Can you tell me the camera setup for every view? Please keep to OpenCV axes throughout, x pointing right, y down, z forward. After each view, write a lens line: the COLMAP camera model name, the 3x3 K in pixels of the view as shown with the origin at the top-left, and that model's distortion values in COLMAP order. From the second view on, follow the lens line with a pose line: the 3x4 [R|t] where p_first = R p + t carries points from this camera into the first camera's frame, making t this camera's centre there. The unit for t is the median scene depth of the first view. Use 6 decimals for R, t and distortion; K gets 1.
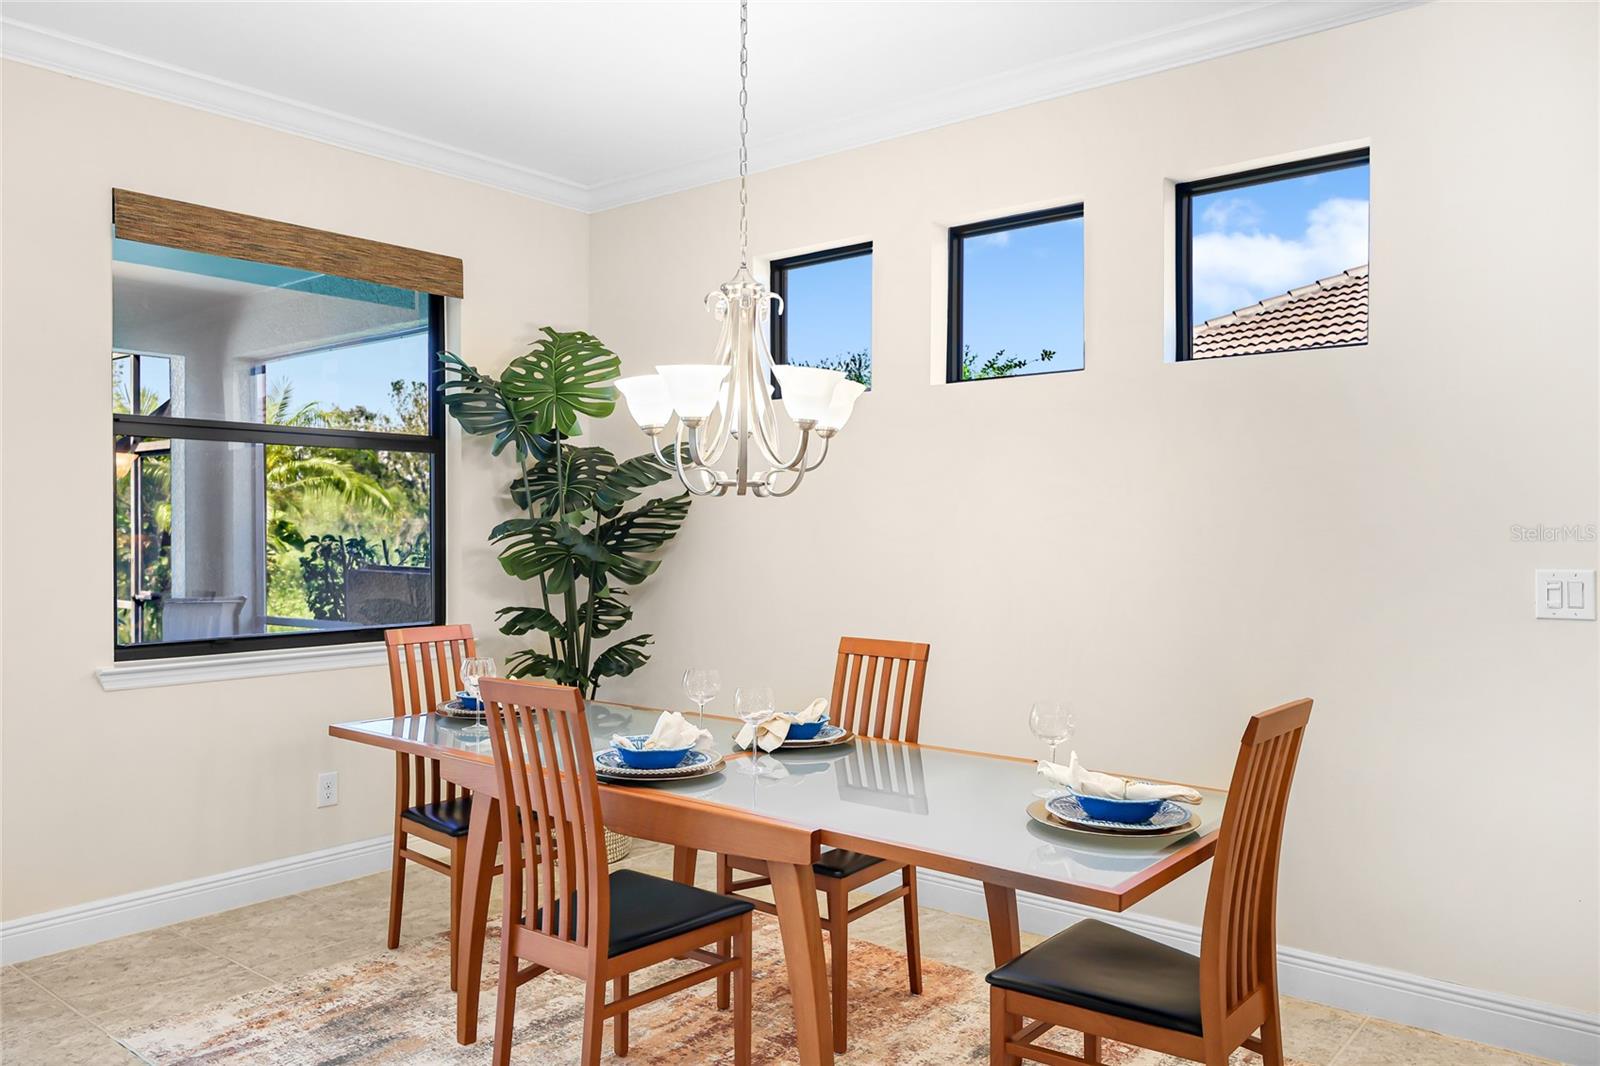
lens RADIAL K [[1169.4, 0, 800.4], [0, 1169.4, 542.4], [0, 0, 1]] dist [-0.009898, 0.002644]
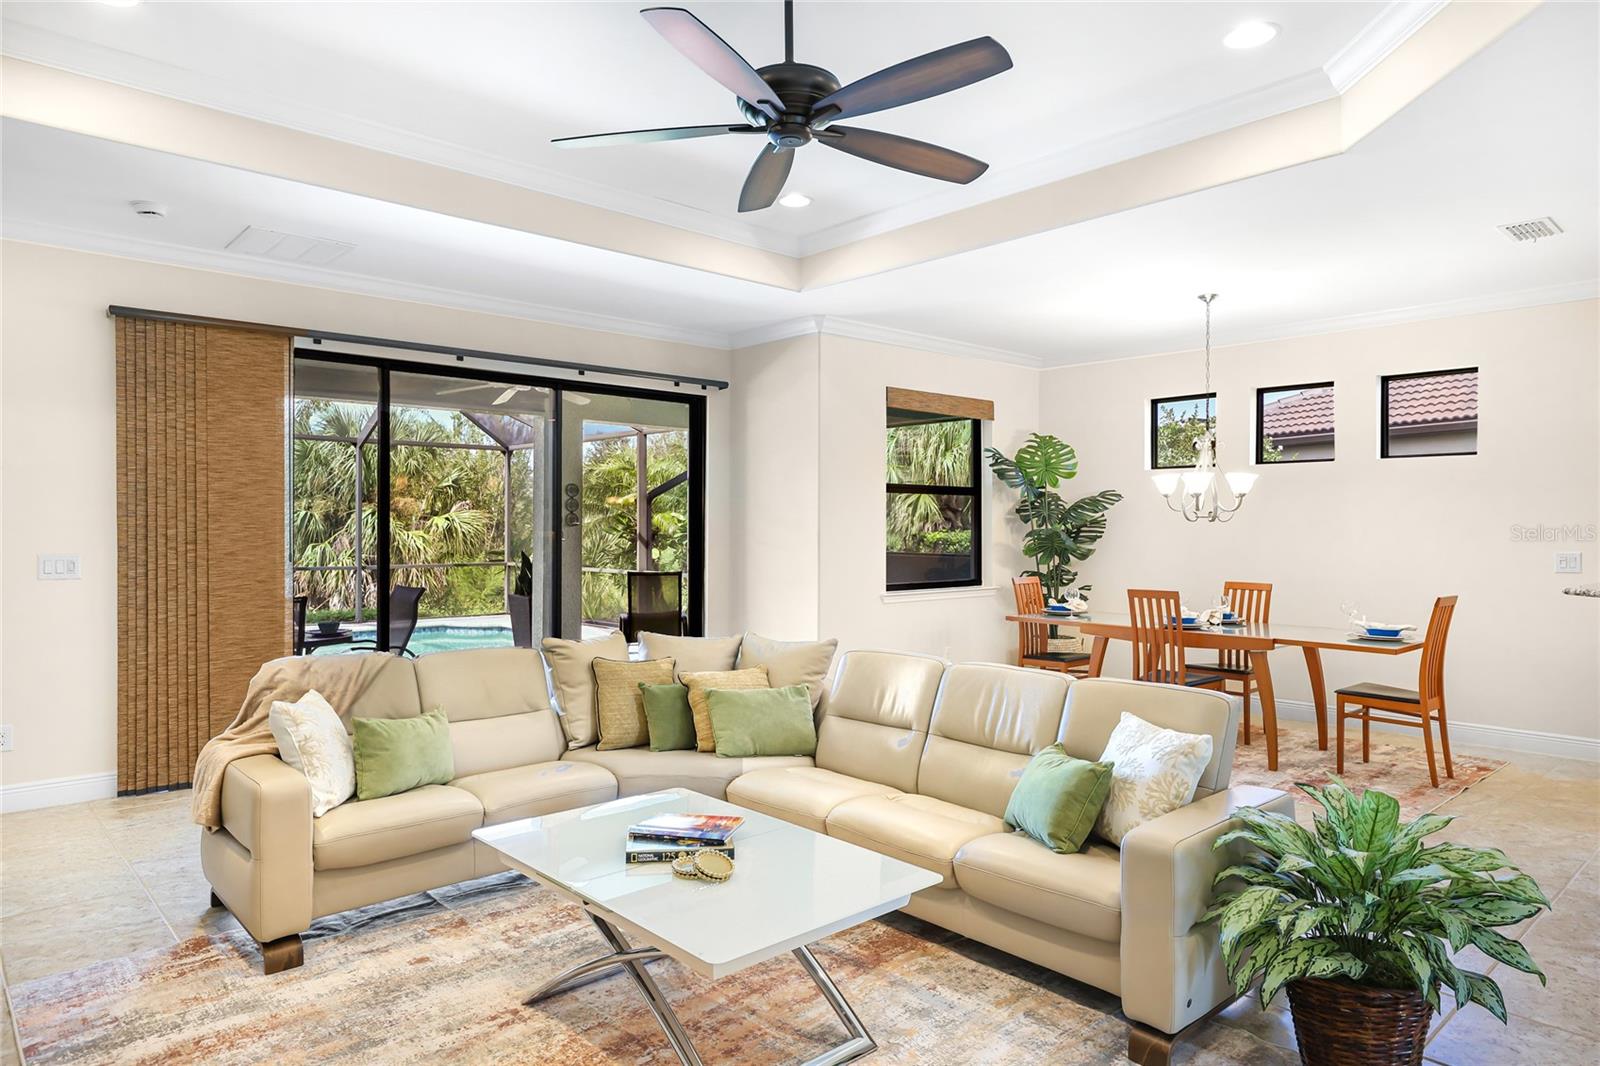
lens RADIAL K [[982.0, 0, 796.5], [0, 982.0, 530.7], [0, 0, 1]] dist [0.000494, -0.001433]
pose [[0.988616, 0.001081, -0.150454, -0.384133], [-0.002241, 0.999969, -0.007543, -0.001620], [0.150441, 0.007794, 0.988588, -0.778321]]
